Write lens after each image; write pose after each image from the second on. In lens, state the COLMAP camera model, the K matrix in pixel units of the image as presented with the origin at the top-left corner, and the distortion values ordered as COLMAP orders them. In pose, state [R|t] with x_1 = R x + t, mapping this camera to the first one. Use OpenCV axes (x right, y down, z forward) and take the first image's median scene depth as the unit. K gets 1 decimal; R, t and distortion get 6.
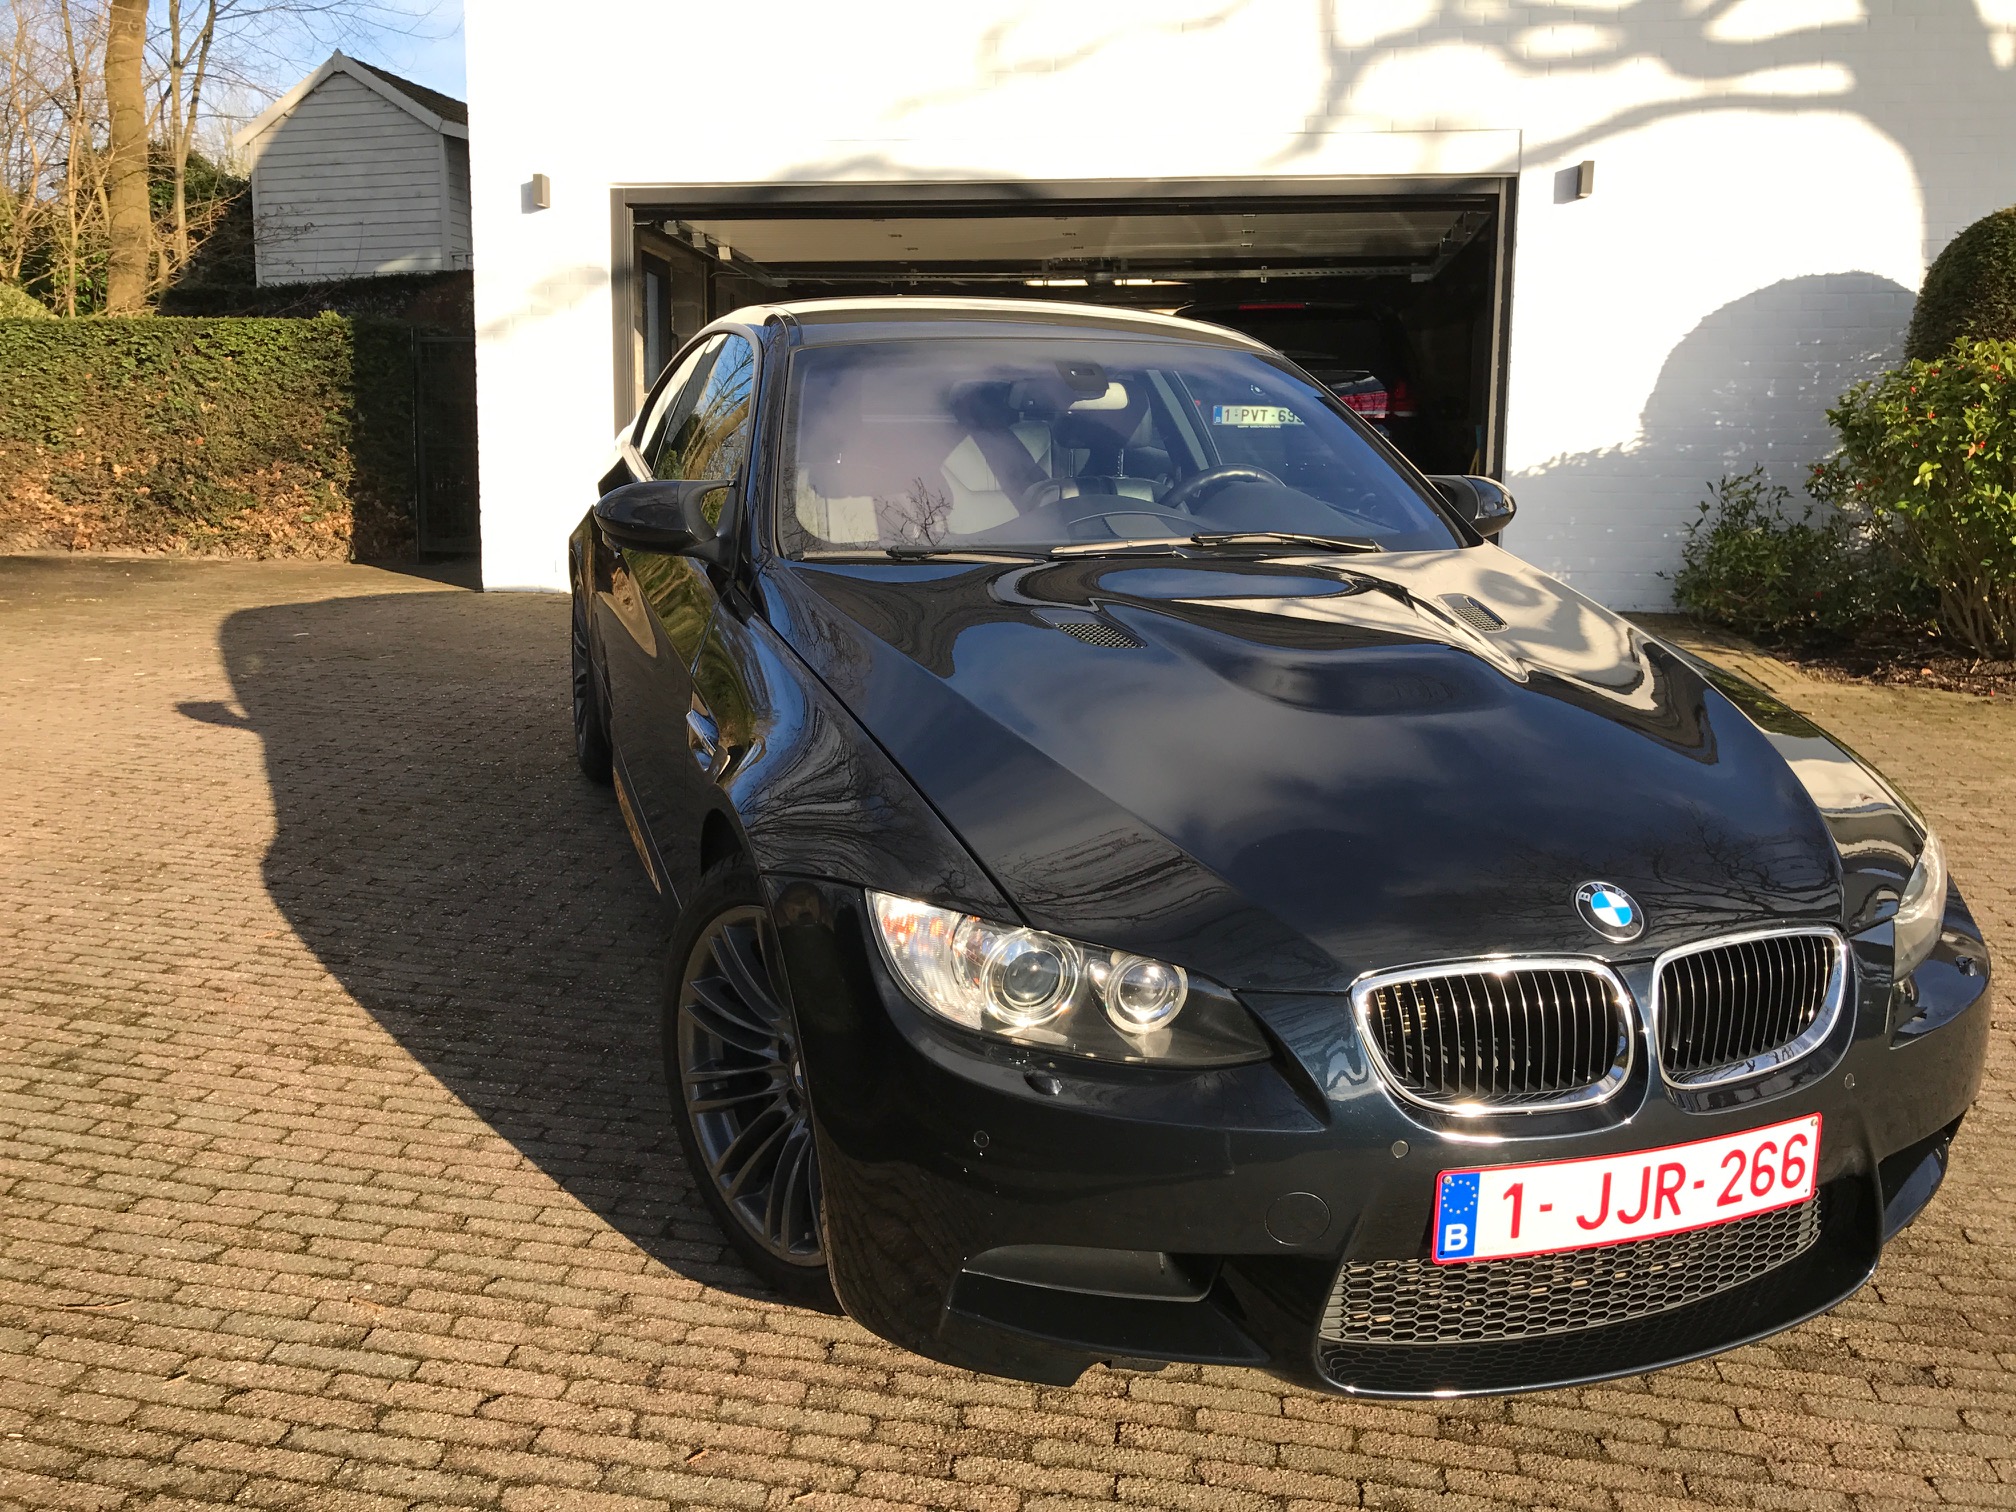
lens RADIAL K [[1653.1, 0, 1002.8], [0, 1653.1, 752.1], [0, 0, 1]] dist [0.036326, -0.028269]
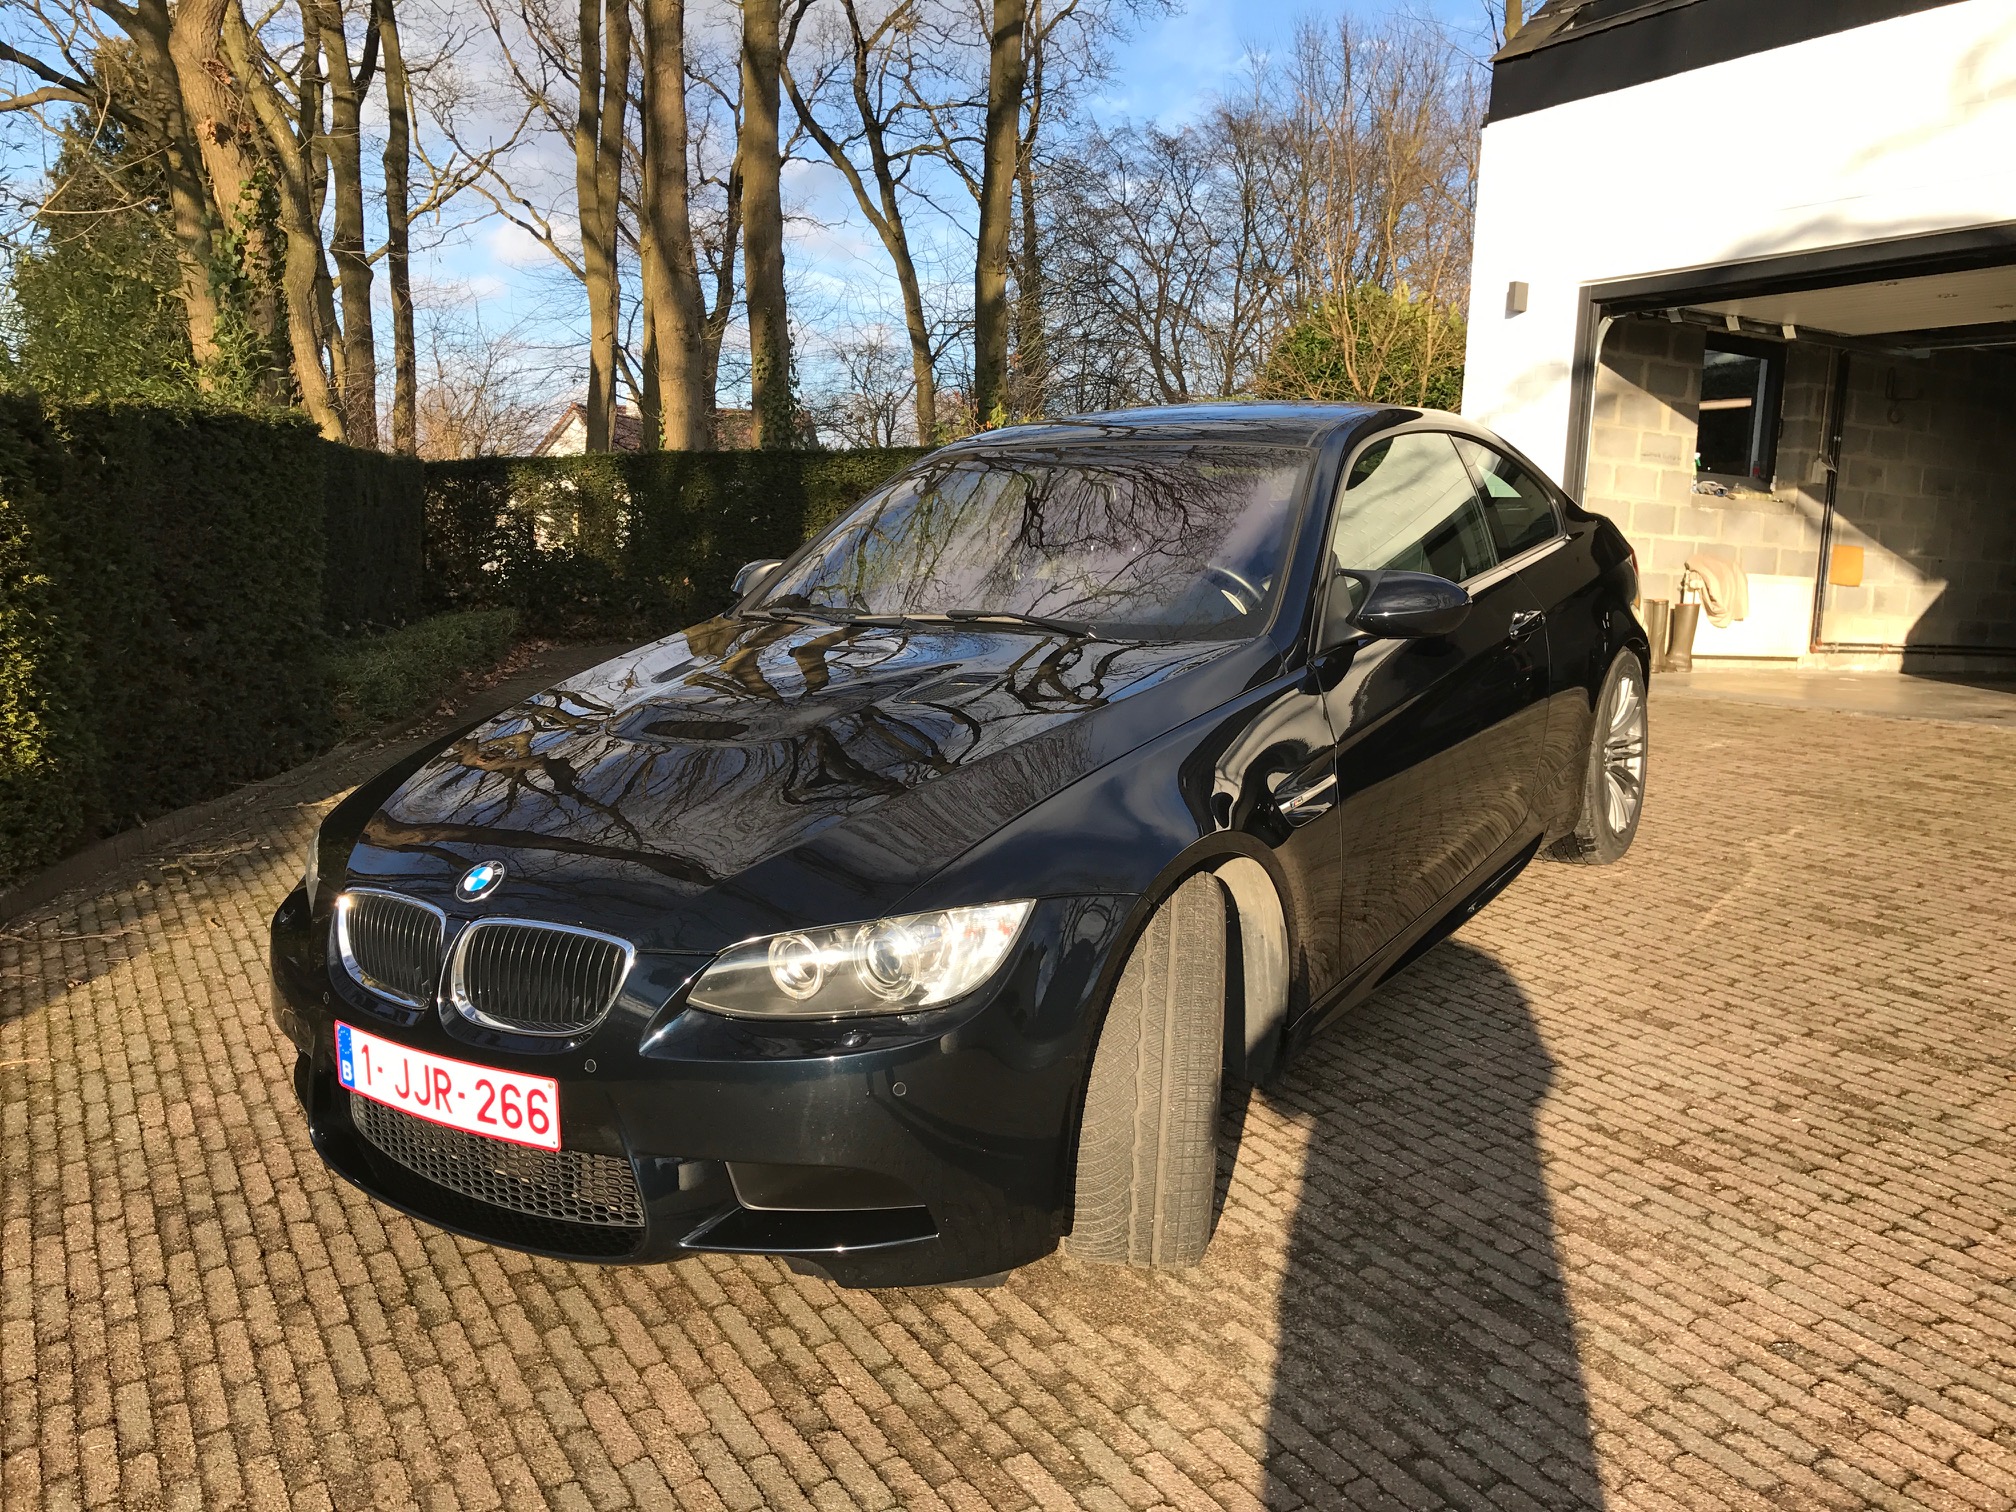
lens RADIAL K [[1653.1, 0, 999.1], [0, 1653.1, 759.0], [0, 0, 1]] dist [0.036326, -0.028269]
pose [[0.613504, 0.112236, -0.781675, 0.397366], [-0.149666, 0.988434, 0.024456, -0.022999], [0.775379, 0.101987, 0.623206, 0.116476]]
